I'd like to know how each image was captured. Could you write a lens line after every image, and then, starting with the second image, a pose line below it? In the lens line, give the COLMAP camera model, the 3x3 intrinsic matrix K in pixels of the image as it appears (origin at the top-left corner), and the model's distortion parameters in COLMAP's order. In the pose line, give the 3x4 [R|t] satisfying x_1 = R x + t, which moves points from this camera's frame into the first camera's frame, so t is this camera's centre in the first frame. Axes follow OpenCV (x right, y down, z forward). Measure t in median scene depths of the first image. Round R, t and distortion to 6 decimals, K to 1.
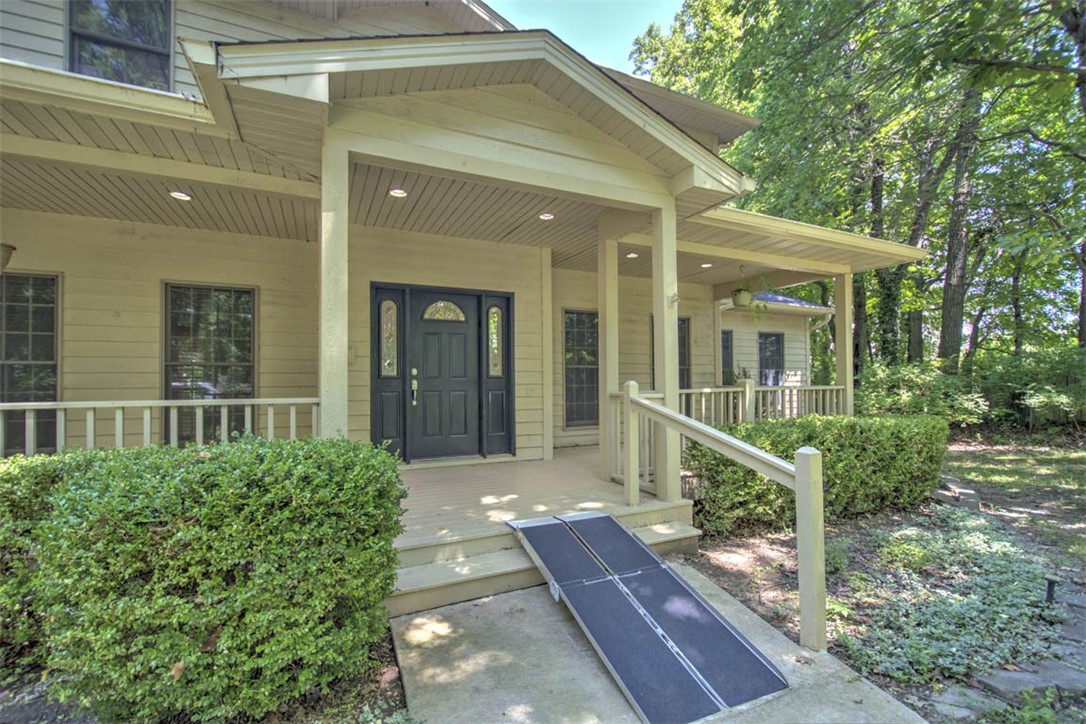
lens RADIAL K [[465.8, 0, 540.4], [0, 465.8, 375.5], [0, 0, 1]] dist [-0.002839, -0.000286]
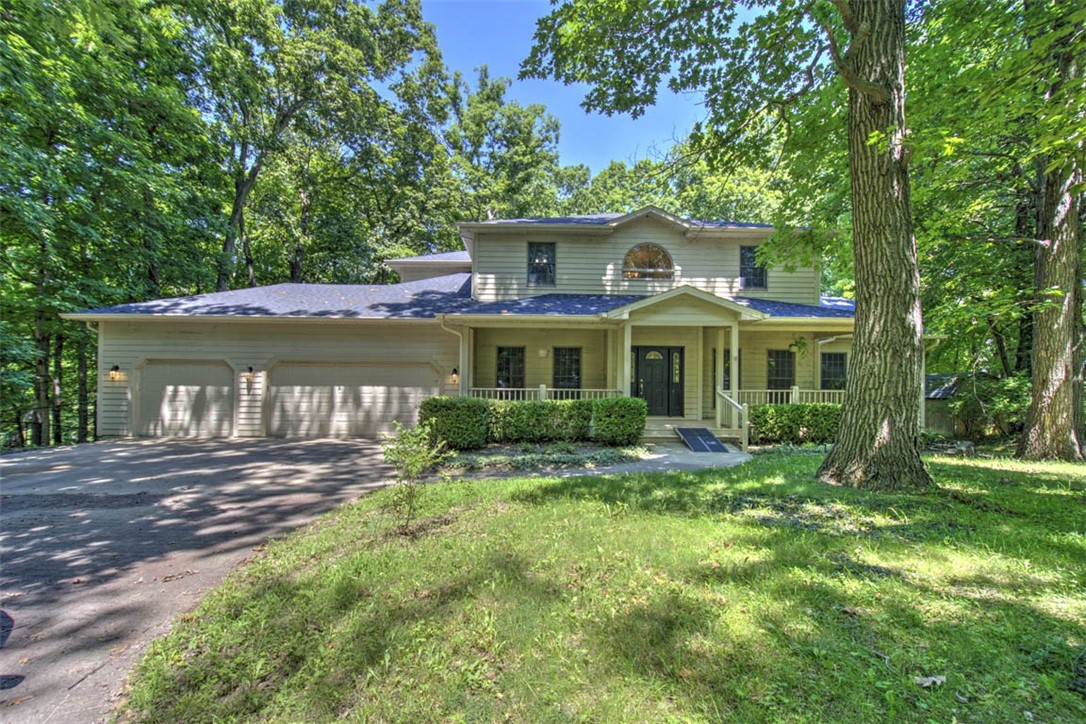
lens RADIAL K [[465.8, 0, 540.4], [0, 465.8, 375.5], [0, 0, 1]] dist [-0.002839, -0.000286]
pose [[0.913986, 0.015668, -0.405443, 0.239054], [-0.010988, 0.999843, 0.013868, -0.061572], [0.405597, -0.008220, 0.914015, -1.465917]]
